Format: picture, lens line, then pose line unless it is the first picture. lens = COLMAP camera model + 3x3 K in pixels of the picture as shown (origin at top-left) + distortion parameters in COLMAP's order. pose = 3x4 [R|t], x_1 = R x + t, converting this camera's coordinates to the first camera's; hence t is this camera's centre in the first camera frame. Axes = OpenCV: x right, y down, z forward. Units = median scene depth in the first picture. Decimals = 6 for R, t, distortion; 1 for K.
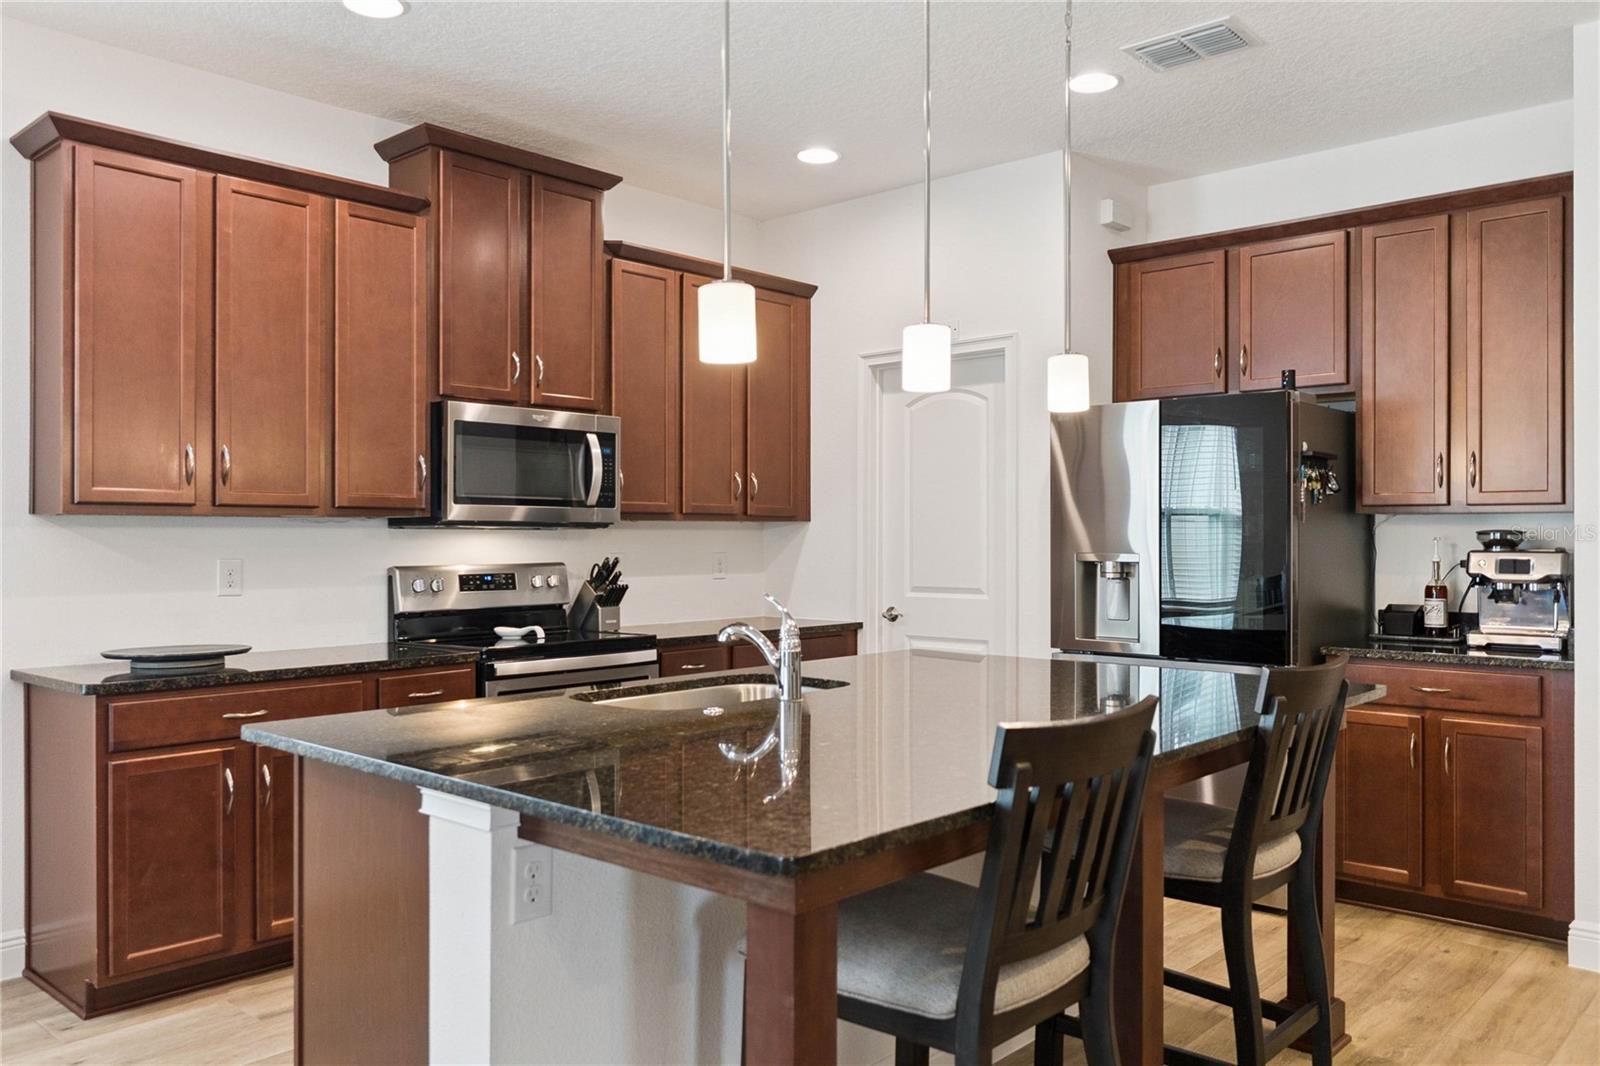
lens RADIAL K [[1213.2, 0, 807.9], [0, 1213.2, 537.0], [0, 0, 1]] dist [0.000899, 0.003250]
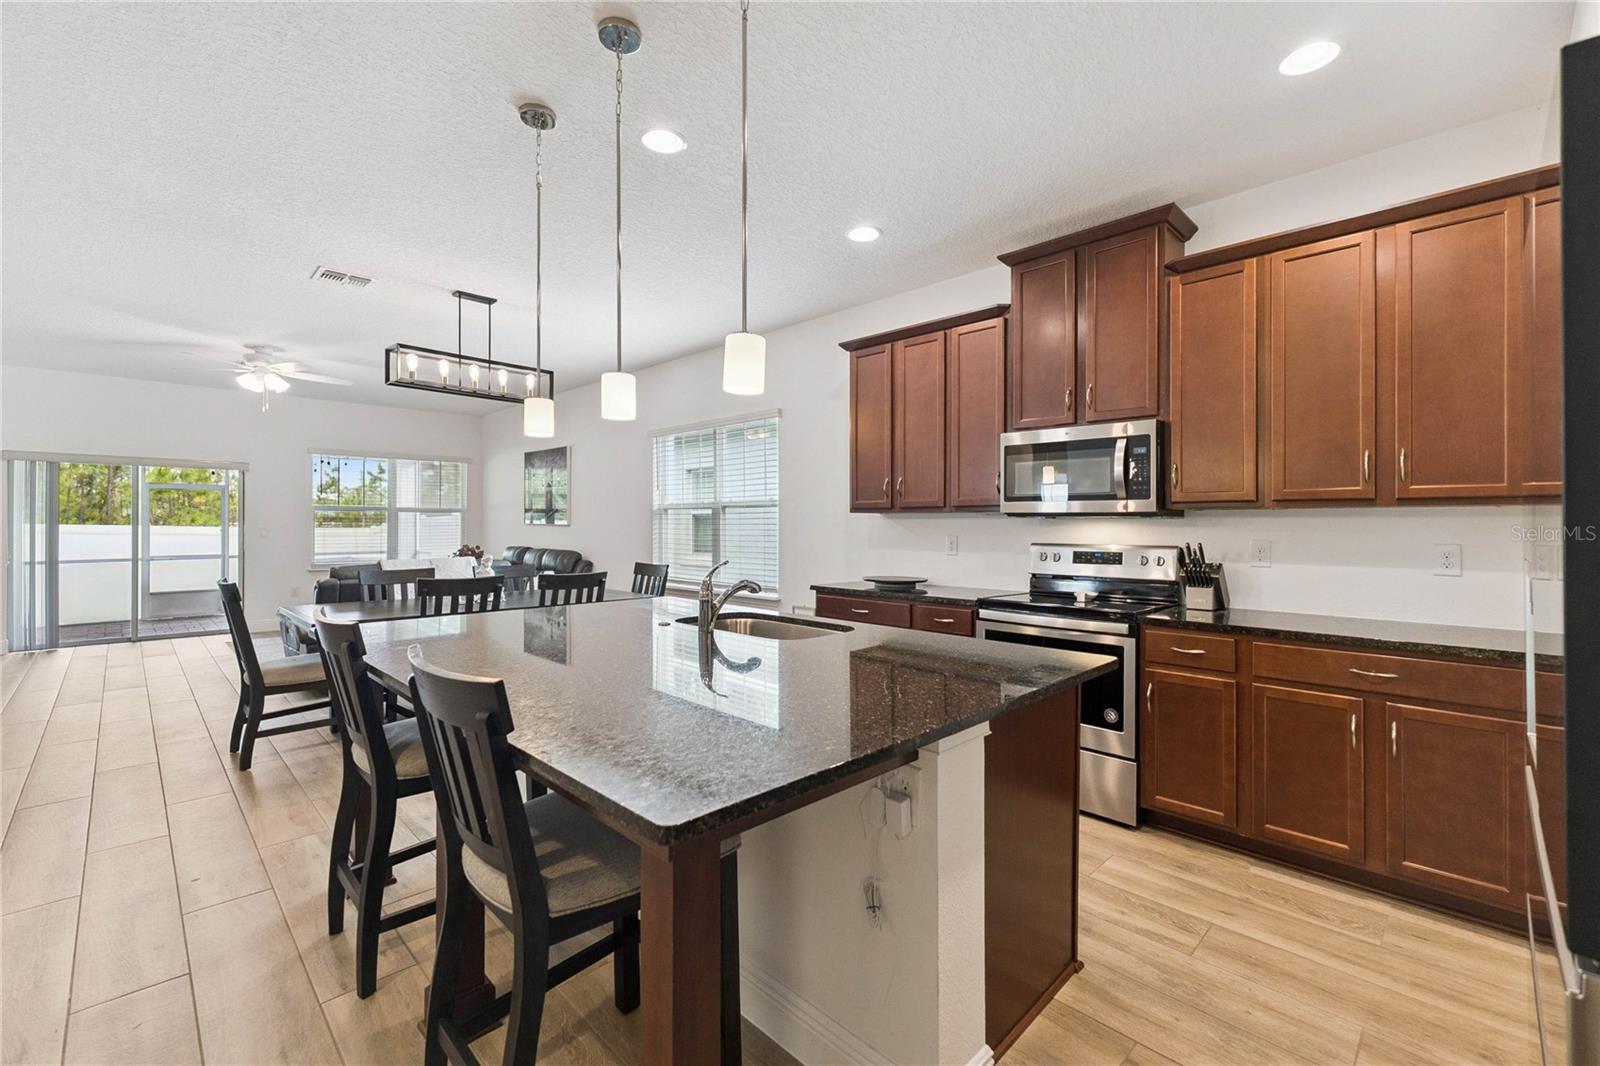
lens RADIAL K [[678.0, 0, 811.8], [0, 678.0, 524.4], [0, 0, 1]] dist [0.008739, -0.000746]
pose [[-0.044736, 0.001233, -0.998998, 0.566751], [-0.004155, 0.999990, 0.001421, 0.000340], [0.998990, 0.004214, -0.044730, 0.812270]]
